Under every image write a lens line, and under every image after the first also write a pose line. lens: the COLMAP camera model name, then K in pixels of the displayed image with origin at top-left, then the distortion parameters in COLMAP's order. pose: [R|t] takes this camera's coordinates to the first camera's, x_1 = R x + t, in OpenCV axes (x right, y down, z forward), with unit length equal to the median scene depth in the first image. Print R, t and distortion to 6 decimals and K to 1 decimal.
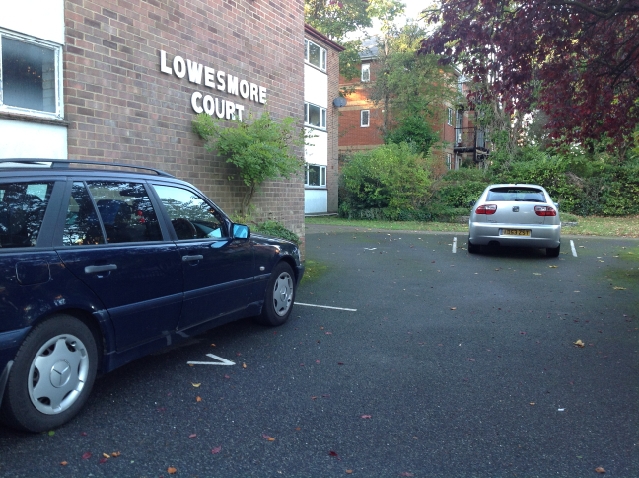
lens RADIAL K [[544.6, 0, 319.5], [0, 544.6, 239.0], [0, 0, 1]] dist [-0.001464, -0.006157]
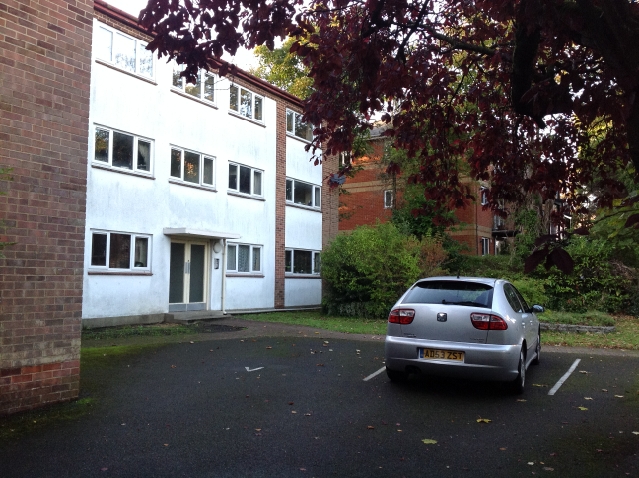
lens RADIAL K [[544.6, 0, 319.5], [0, 544.6, 239.0], [0, 0, 1]] dist [-0.001464, -0.006157]
pose [[0.990106, 0.001583, -0.140313, 0.170158], [-0.023553, 0.987625, -0.155058, -0.023758], [0.138331, 0.156829, 0.977890, 0.193662]]
